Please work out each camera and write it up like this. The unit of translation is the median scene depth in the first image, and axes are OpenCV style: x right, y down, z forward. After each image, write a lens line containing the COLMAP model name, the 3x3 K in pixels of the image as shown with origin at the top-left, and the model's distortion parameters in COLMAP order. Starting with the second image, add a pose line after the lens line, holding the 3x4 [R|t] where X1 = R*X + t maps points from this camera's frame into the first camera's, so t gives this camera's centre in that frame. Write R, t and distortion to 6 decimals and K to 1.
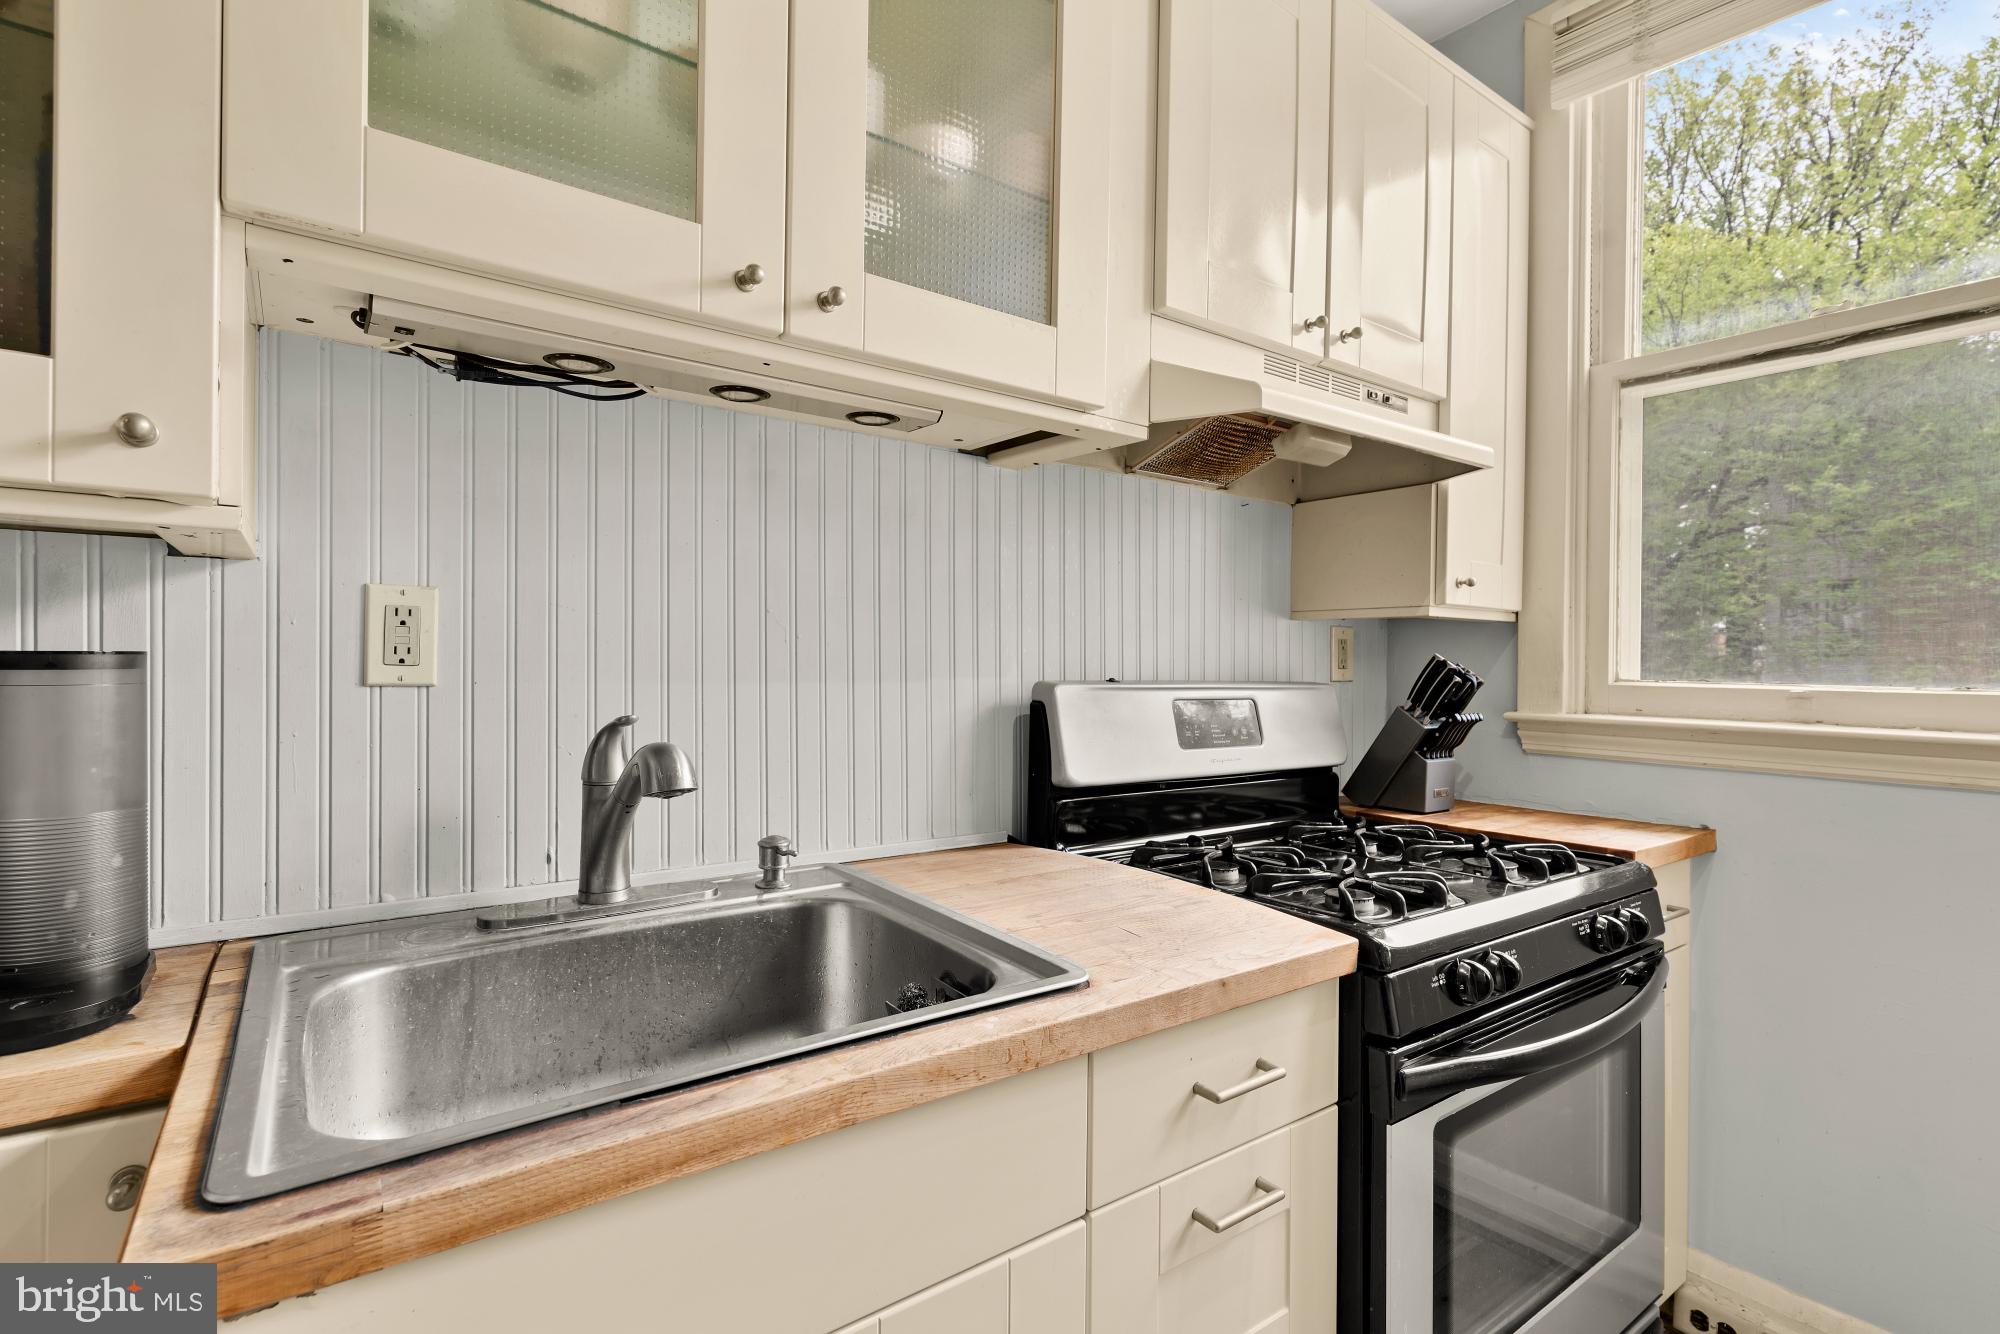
lens RADIAL K [[940.4, 0, 1003.3], [0, 940.4, 665.6], [0, 0, 1]] dist [0.002690, 0.000280]
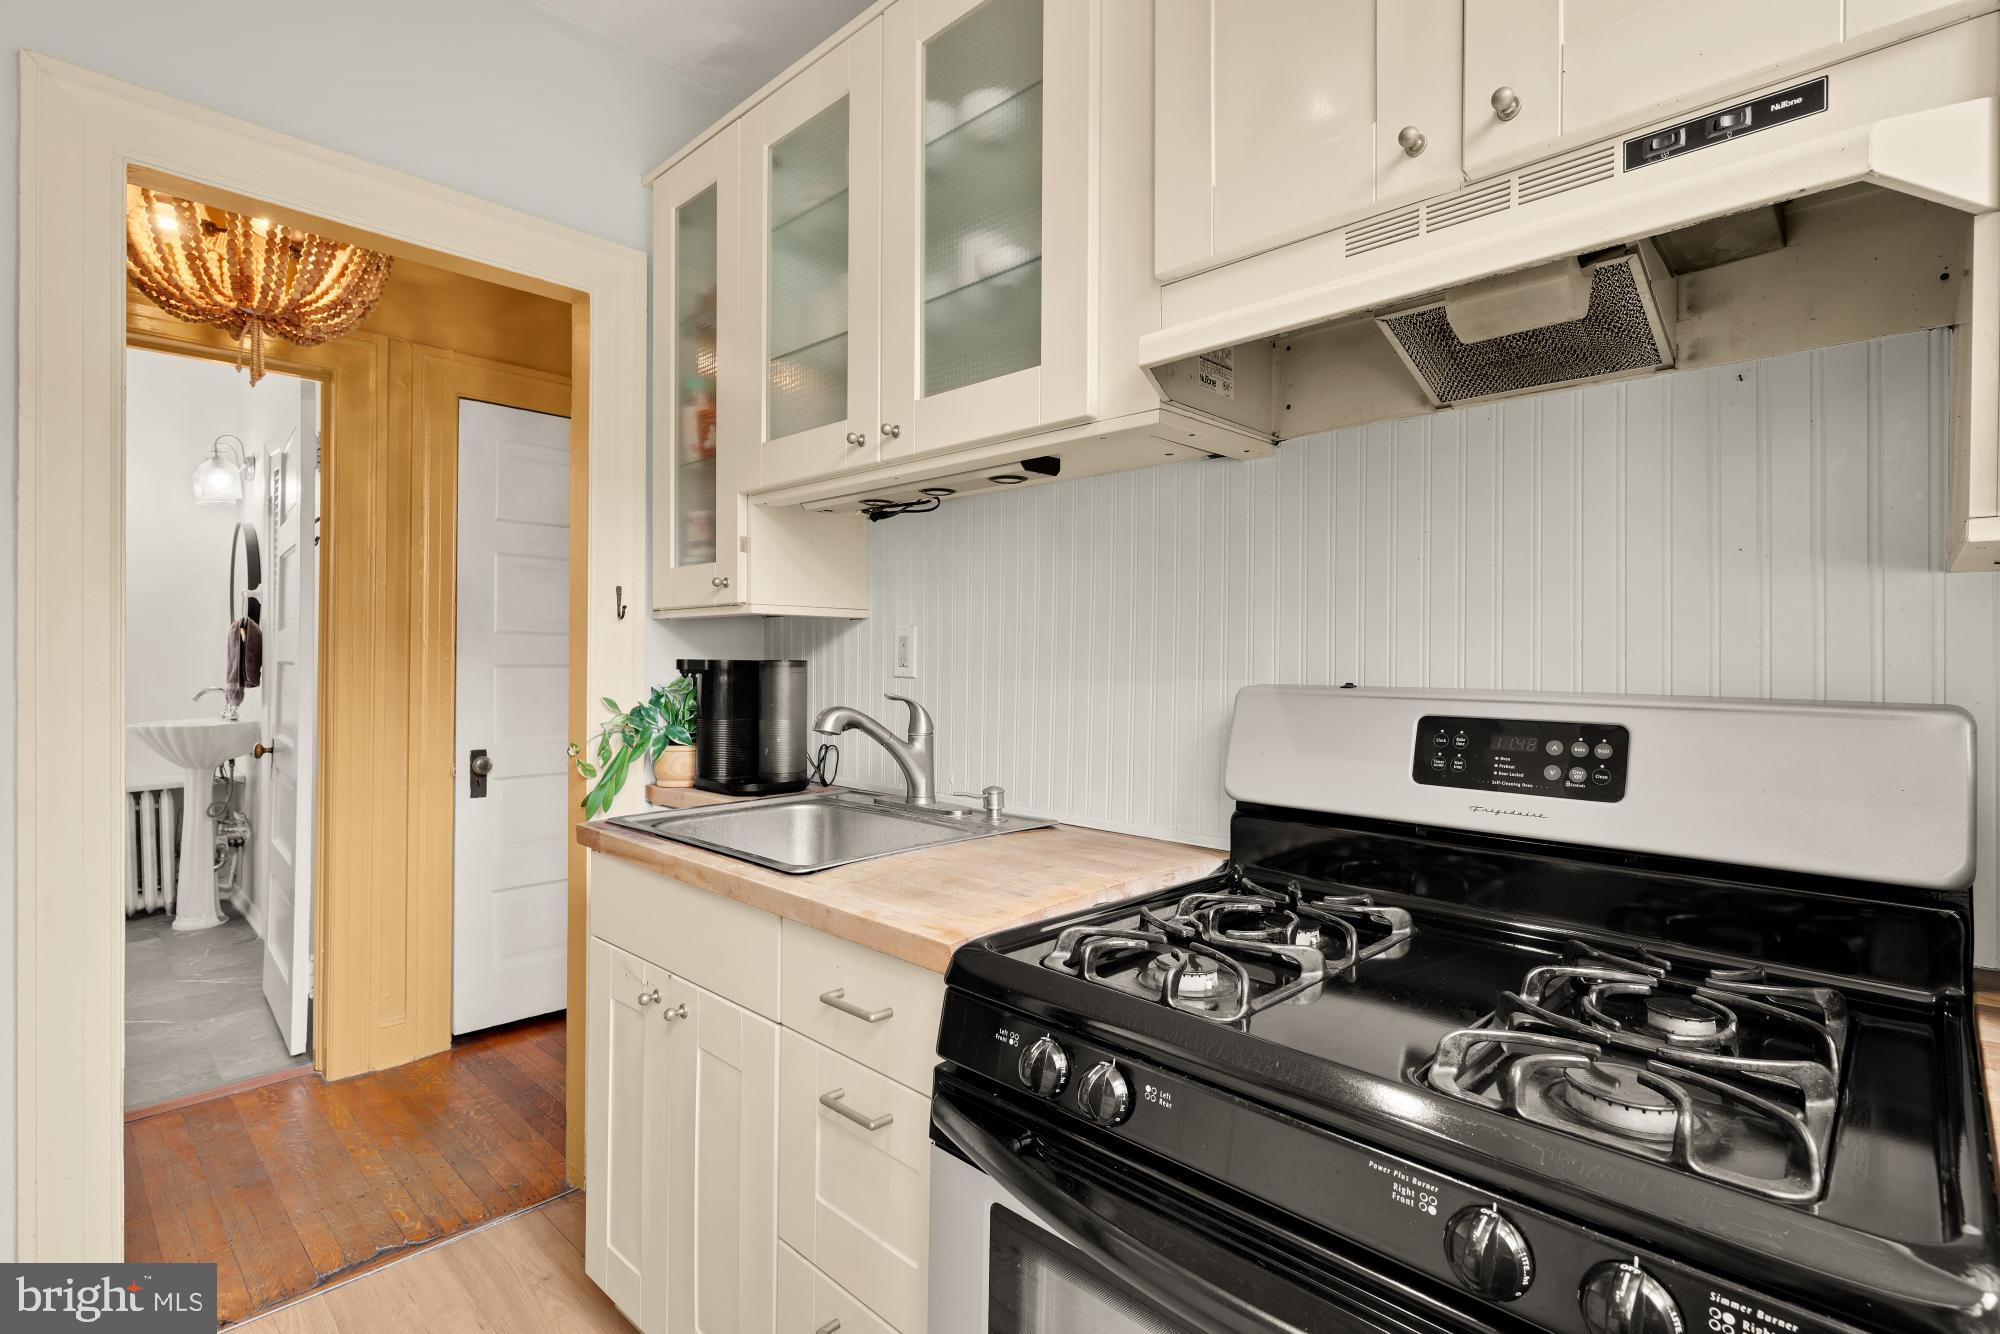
lens RADIAL K [[940.4, 0, 1003.3], [0, 940.4, 665.6], [0, 0, 1]] dist [0.002690, 0.000280]
pose [[0.172048, -0.005830, -0.985071, 0.856575], [-0.009362, 0.999928, -0.007553, 0.007136], [0.985044, 0.010521, 0.171981, 0.565193]]
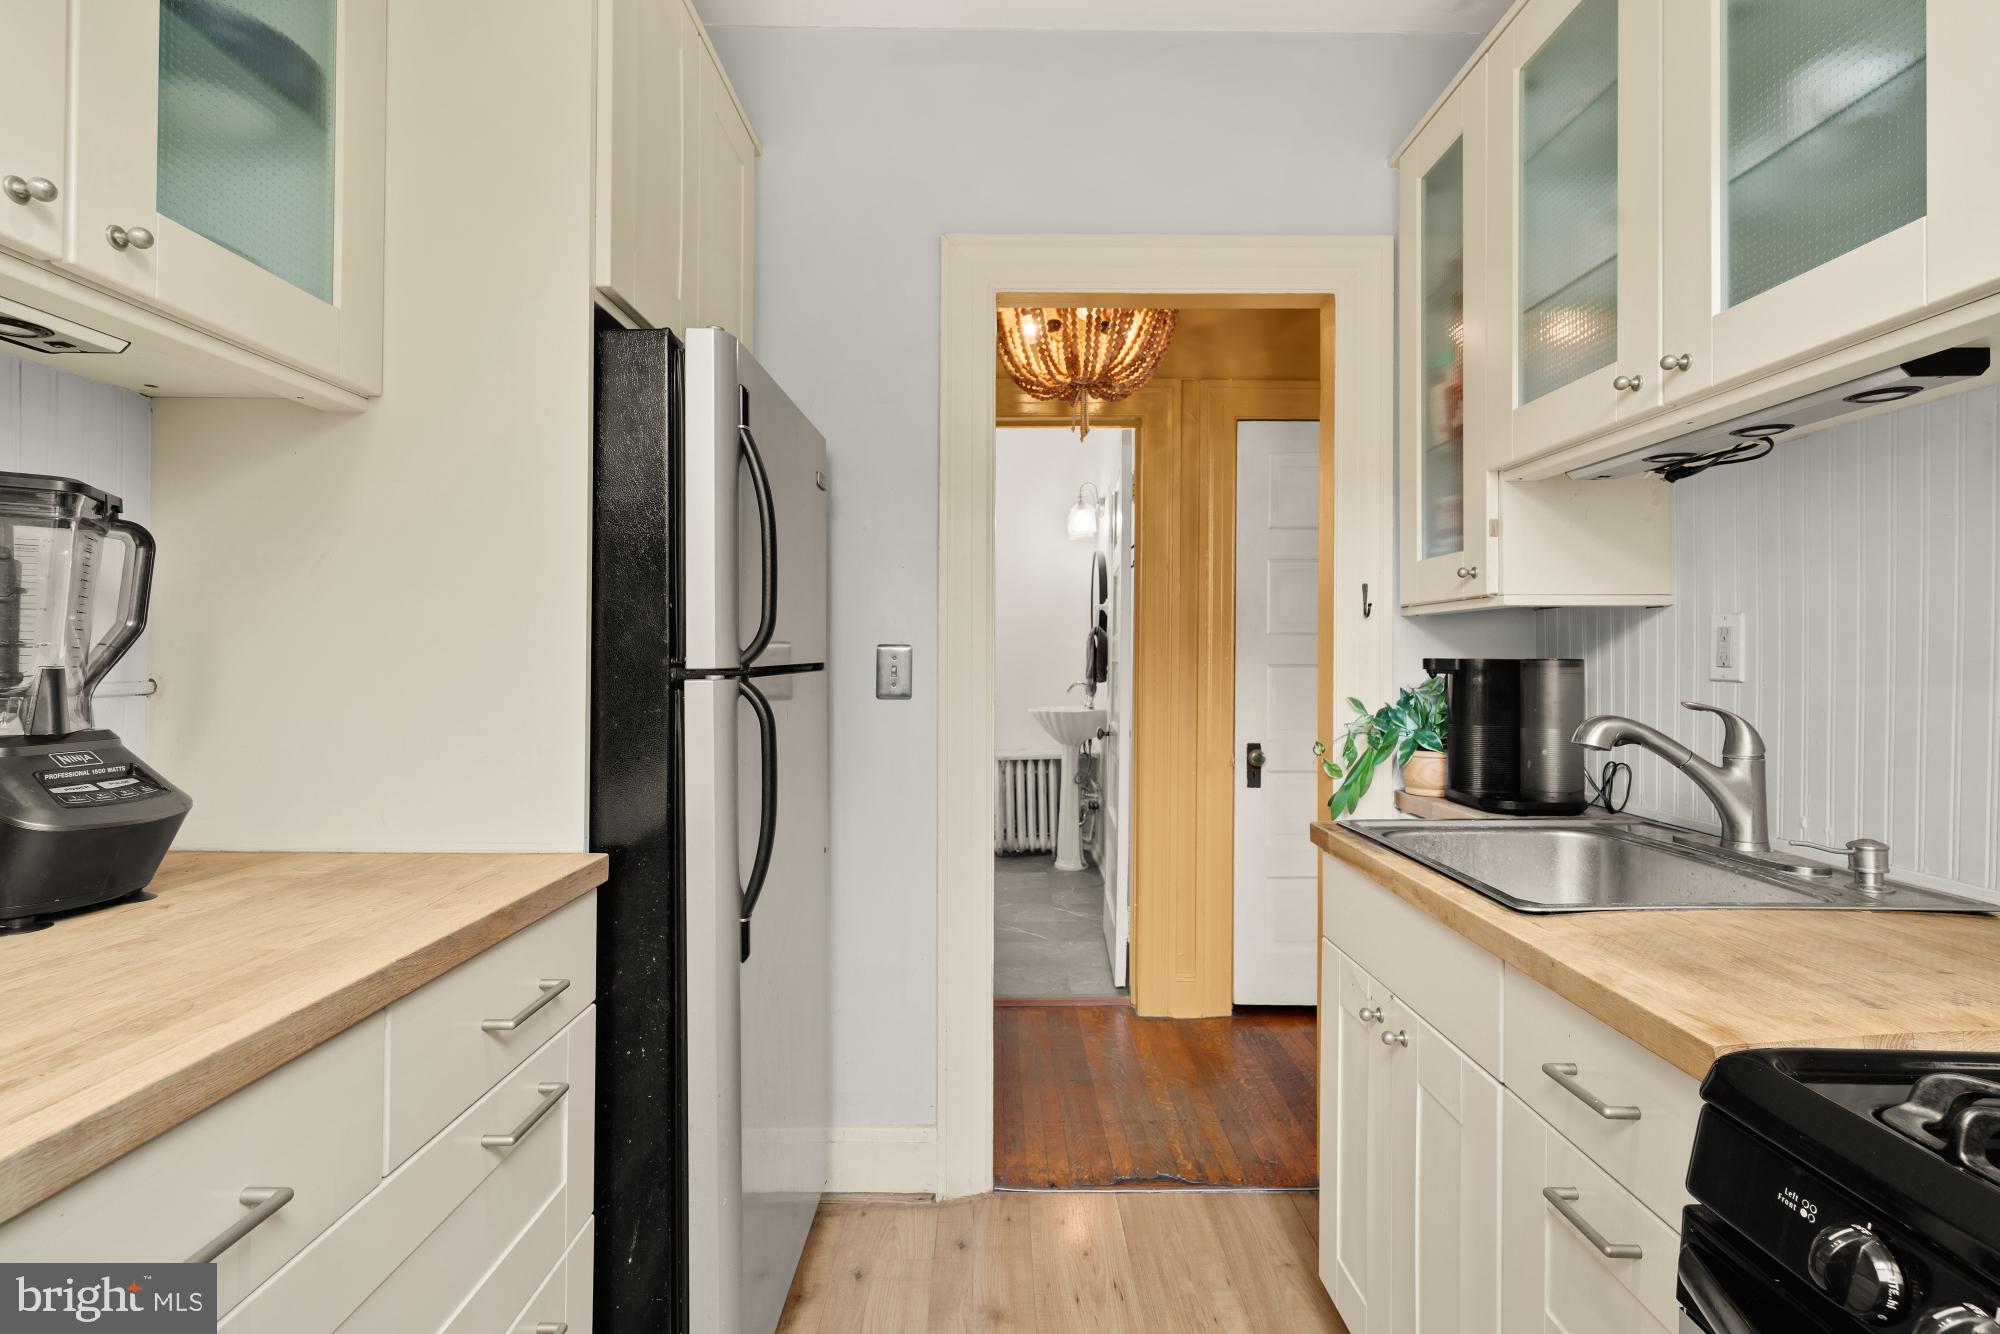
lens RADIAL K [[962.6, 0, 1005.3], [0, 962.6, 651.5], [0, 0, 1]] dist [0.000801, 0.000310]
pose [[-0.587440, -0.018617, -0.809054, 0.818341], [-0.014179, 0.999819, -0.012712, 0.007334], [0.809144, 0.004004, -0.587597, 0.634550]]
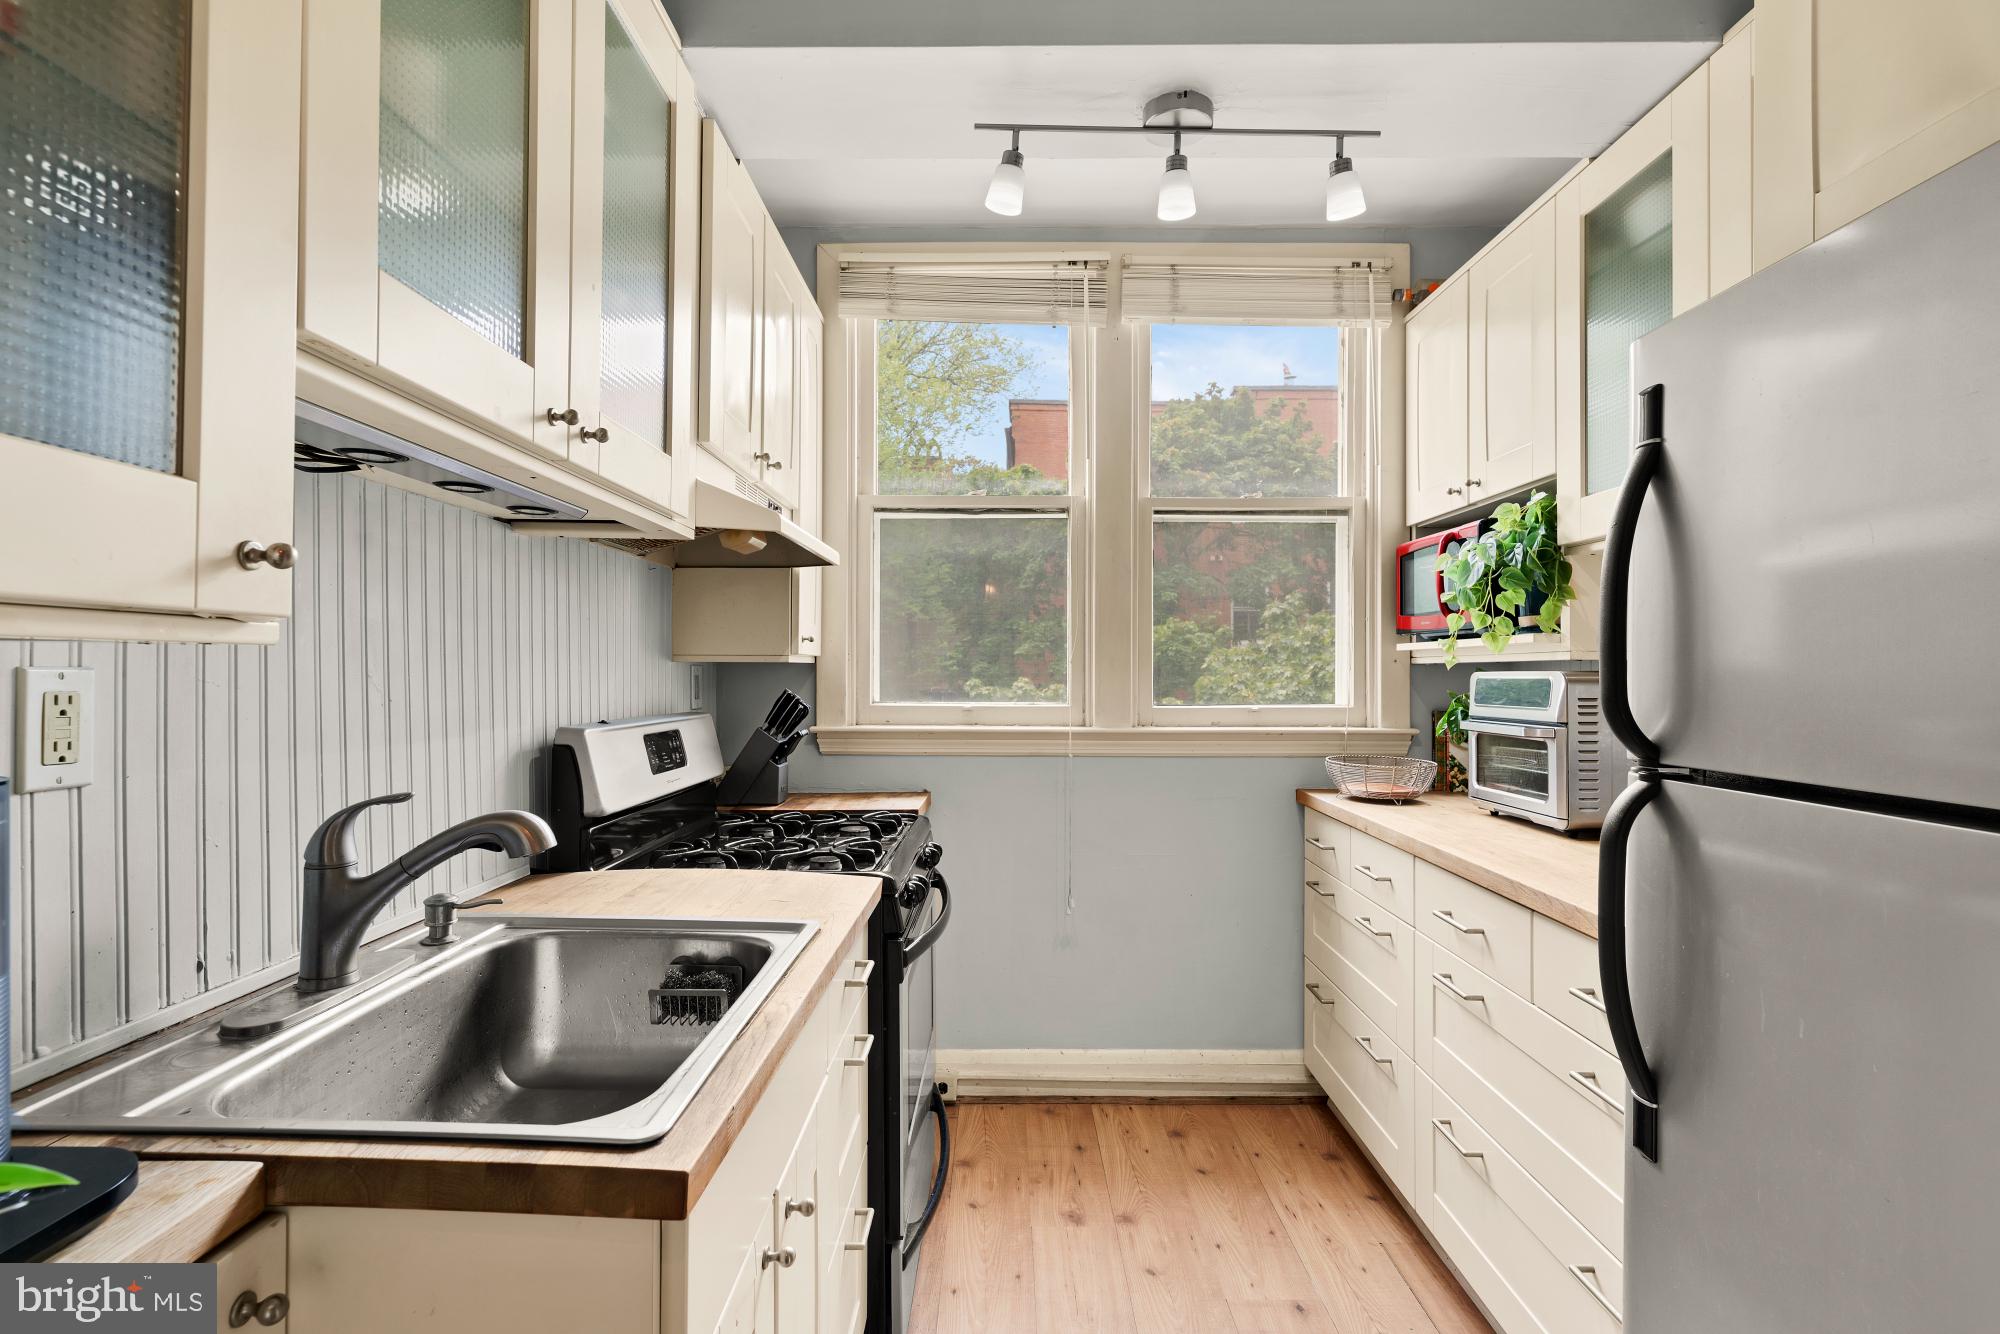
lens RADIAL K [[940.4, 0, 1003.3], [0, 940.4, 665.6], [0, 0, 1]] dist [0.002690, 0.000280]
pose [[0.597794, -0.006389, 0.801624, -0.523649], [0.007971, 0.999966, 0.002026, -0.052996], [-0.801610, 0.005178, 0.597825, -0.100429]]
